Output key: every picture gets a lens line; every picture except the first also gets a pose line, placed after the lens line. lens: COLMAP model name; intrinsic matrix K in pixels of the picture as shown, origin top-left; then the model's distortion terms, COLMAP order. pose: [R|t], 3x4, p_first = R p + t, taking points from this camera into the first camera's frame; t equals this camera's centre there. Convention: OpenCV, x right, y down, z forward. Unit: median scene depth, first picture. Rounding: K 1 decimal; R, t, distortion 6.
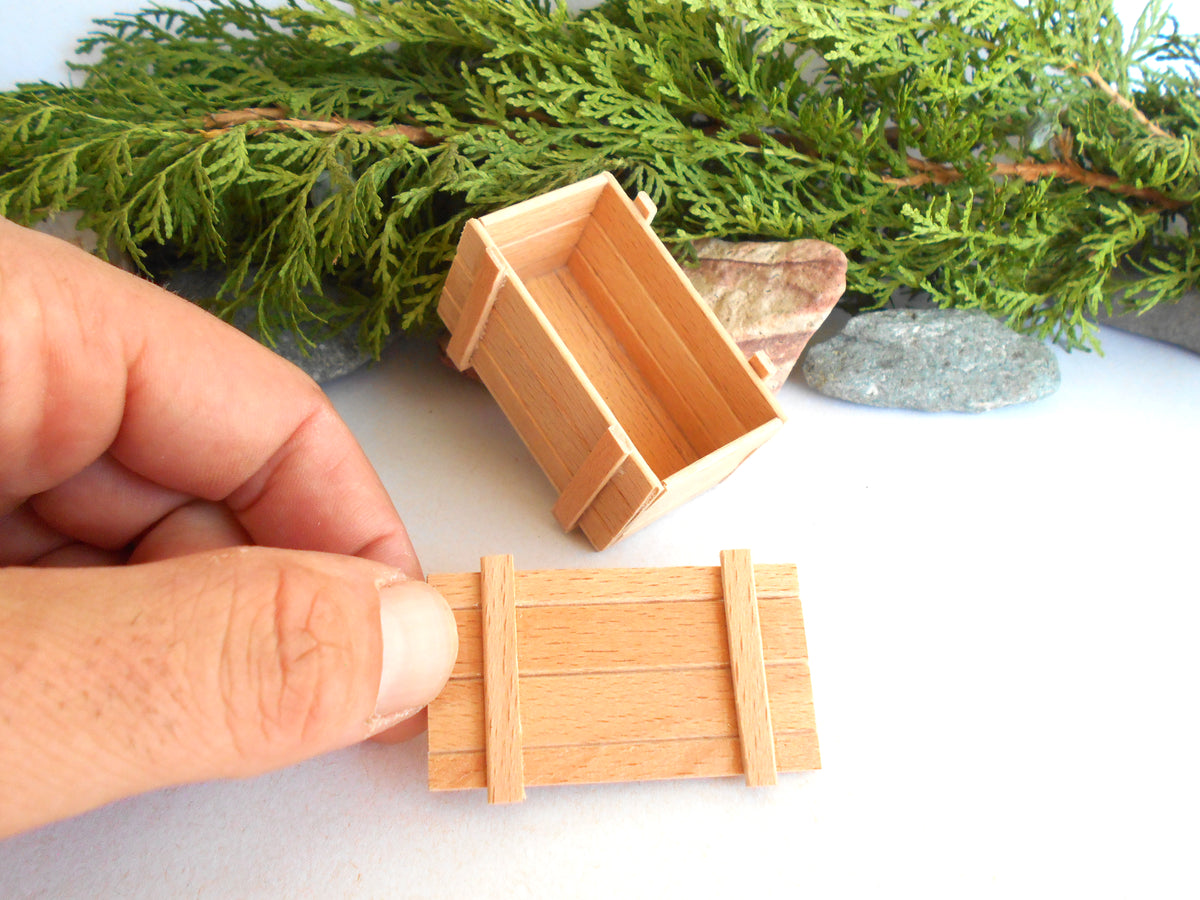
lens RADIAL K [[1058.0, 0, 604.2], [0, 1058.0, 451.9], [0, 0, 1]] dist [-0.008517, 0.002372]
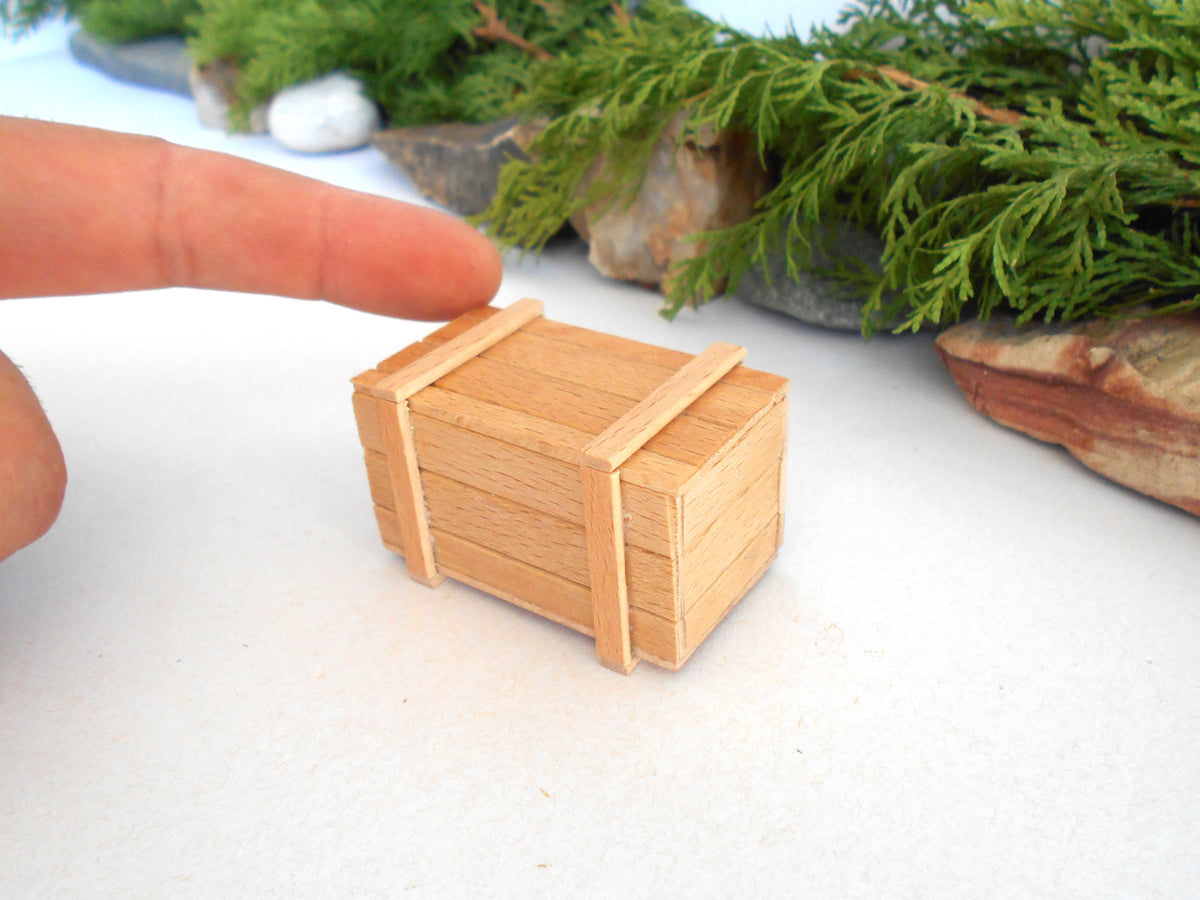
lens RADIAL K [[1045.0, 0, 599.9], [0, 1045.0, 447.4], [0, 0, 1]] dist [-0.013460, 0.012795]
pose [[0.553698, 0.390642, -0.735403, 0.408214], [-0.485213, 0.869074, 0.096322, 0.047937], [0.676748, 0.303494, 0.670749, 0.197137]]
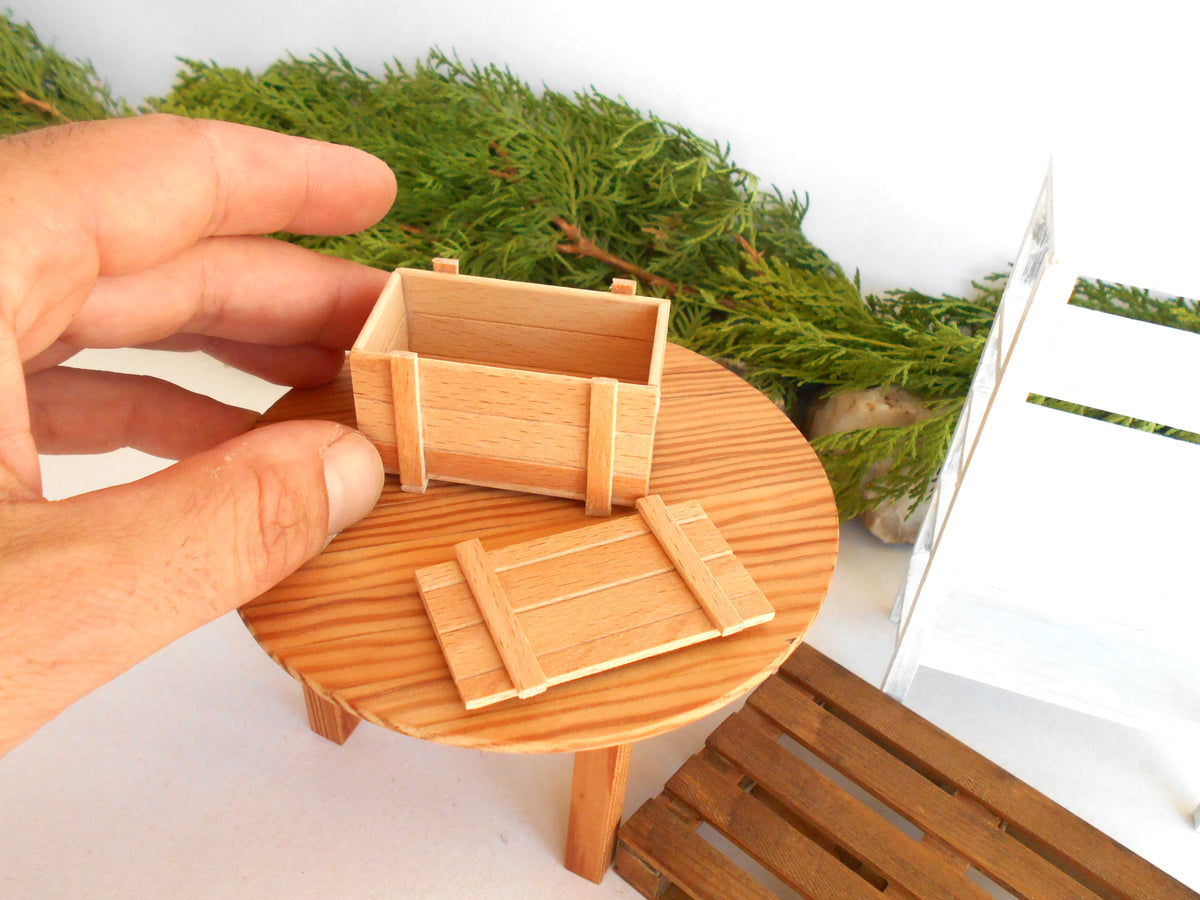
lens RADIAL K [[1036.0, 0, 600.0], [0, 1036.0, 450.0], [0, 0, 1]] dist [-0.009765, 0.002579]
pose [[0.890320, 0.320588, -0.323348, -0.460392], [-0.326561, 0.944443, 0.037213, -0.051724], [0.317314, 0.072461, 0.945548, -0.465465]]
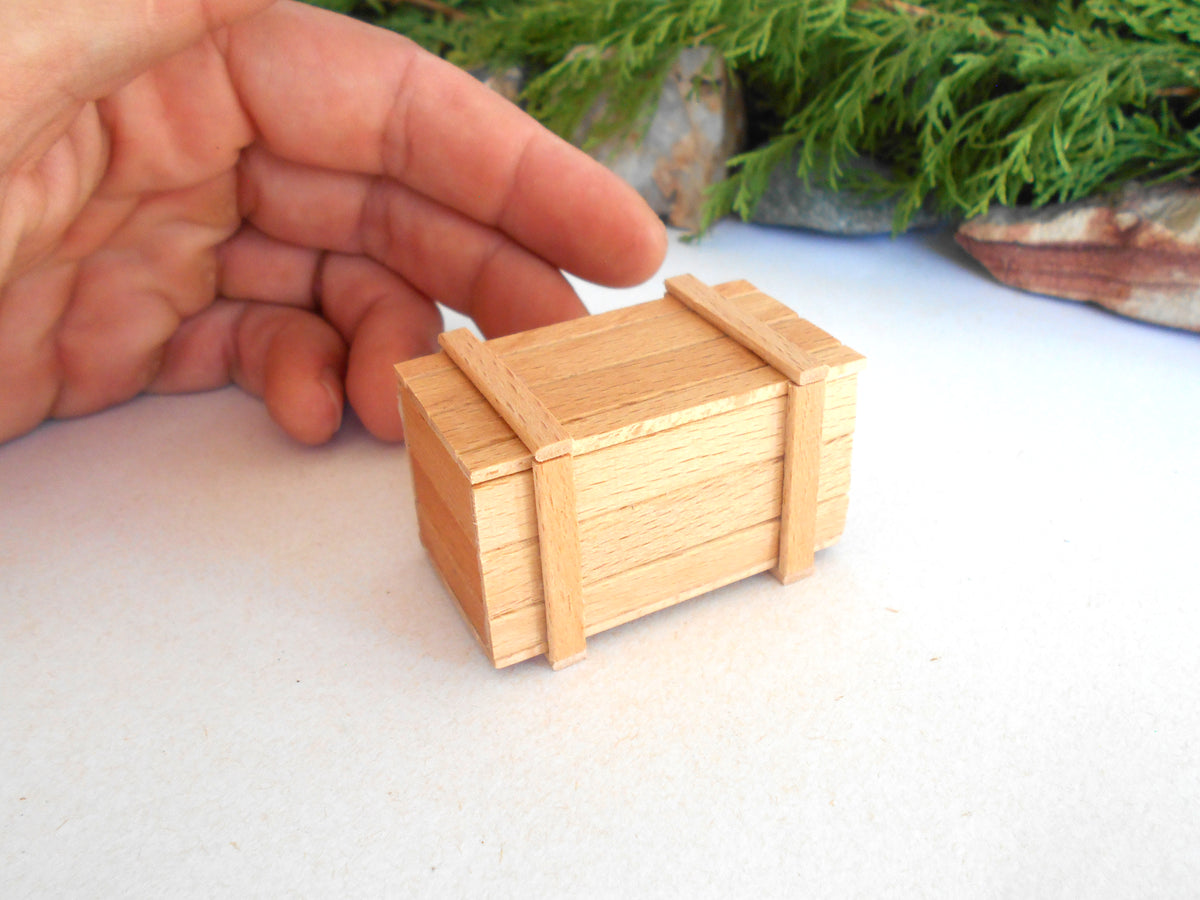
lens RADIAL K [[1045.0, 0, 599.9], [0, 1045.0, 447.4], [0, 0, 1]] dist [-0.013460, 0.012795]
pose [[0.774236, 0.302529, -0.555909, 0.231667], [-0.369152, 0.929331, -0.008384, 0.263398], [0.514087, 0.211706, 0.831201, -0.044344]]
